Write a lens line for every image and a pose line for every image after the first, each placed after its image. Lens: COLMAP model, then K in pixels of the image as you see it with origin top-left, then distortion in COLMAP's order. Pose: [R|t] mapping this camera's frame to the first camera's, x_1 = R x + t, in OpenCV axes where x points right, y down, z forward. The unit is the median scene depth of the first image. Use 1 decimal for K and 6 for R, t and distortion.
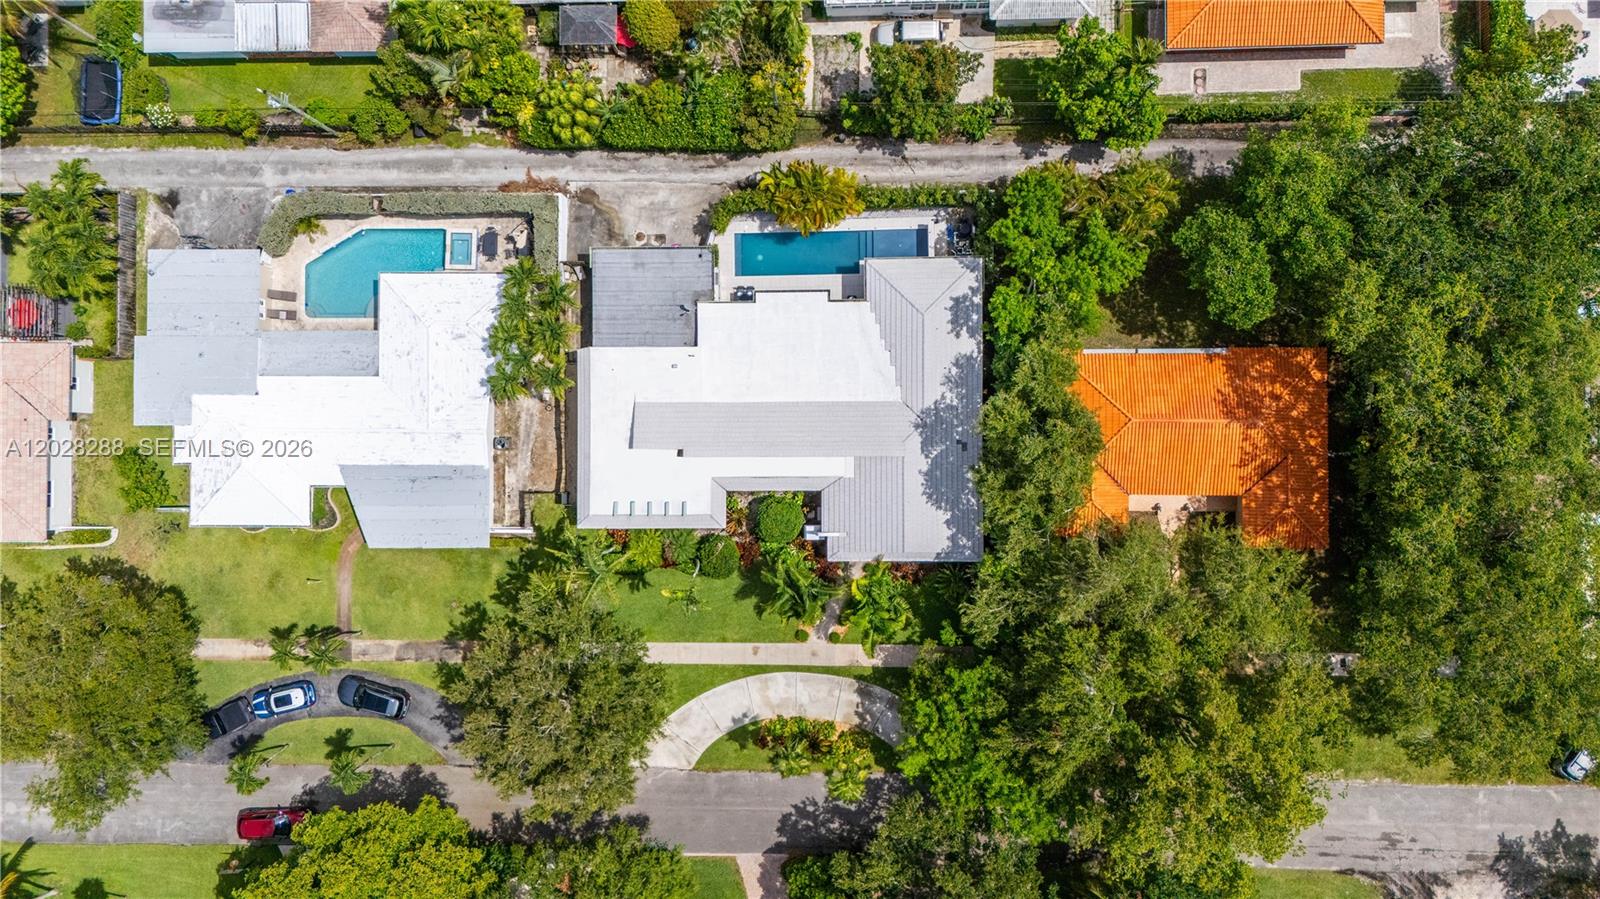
lens RADIAL K [[1288.0, 0, 792.8], [0, 1288.0, 442.4], [0, 0, 1]] dist [0.136352, -0.000502]
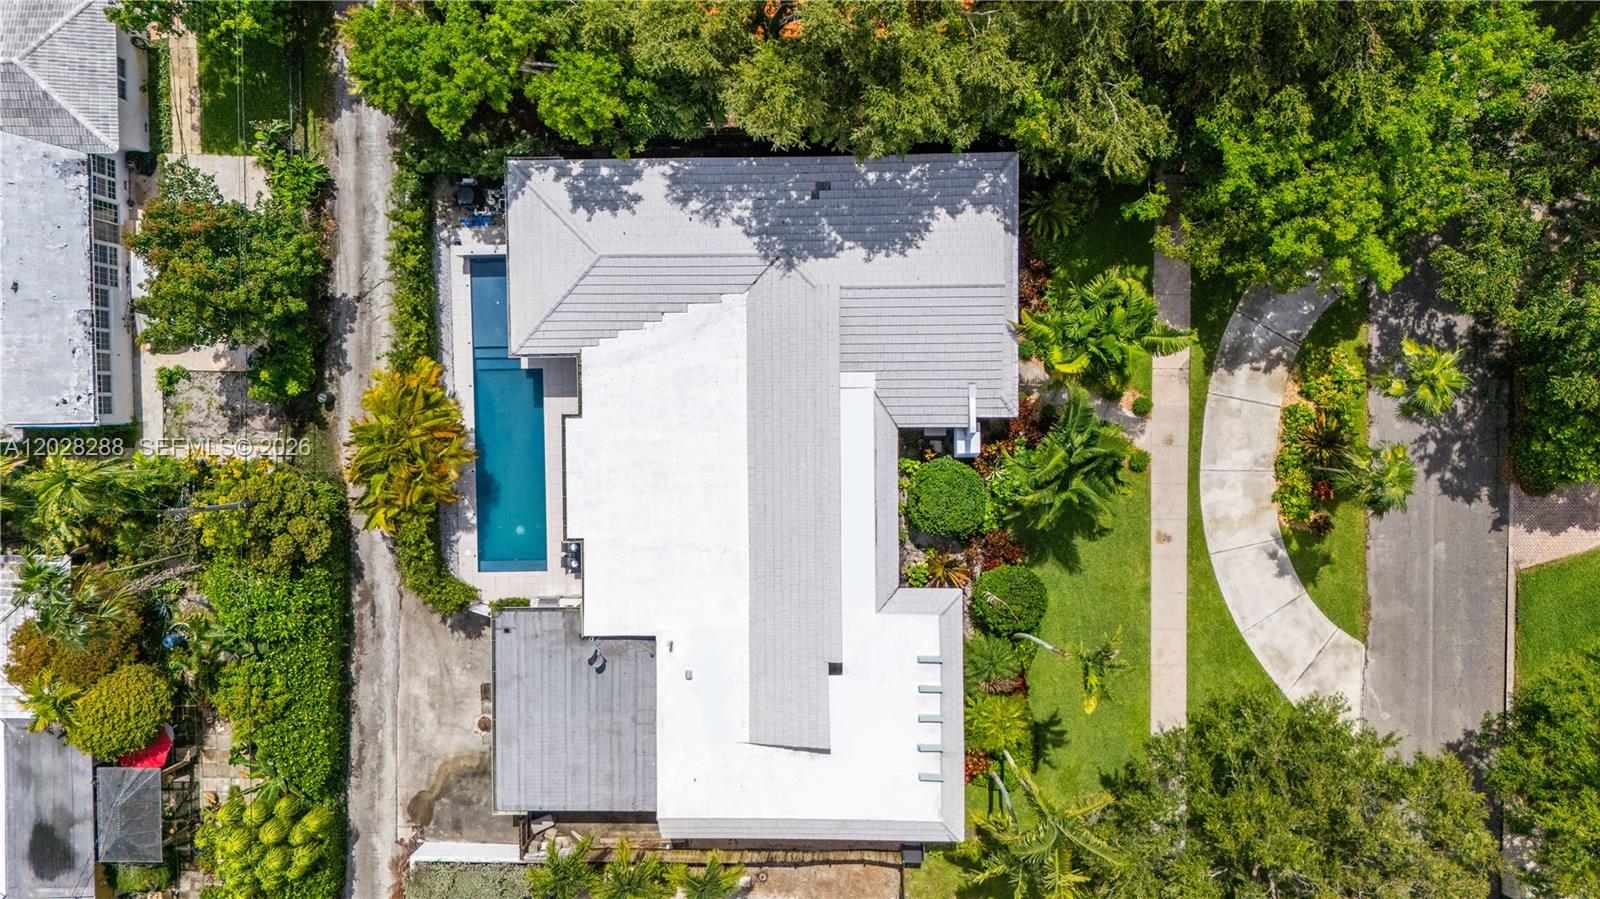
lens RADIAL K [[1199.0, 0, 775.0], [0, 1199.0, 453.6], [0, 0, 1]] dist [0.113258, -0.173045]
pose [[-0.001297, -0.999699, 0.024492, -0.003074], [0.998825, -0.002481, -0.048396, 0.007563], [0.048443, 0.024401, 0.998528, 0.436966]]
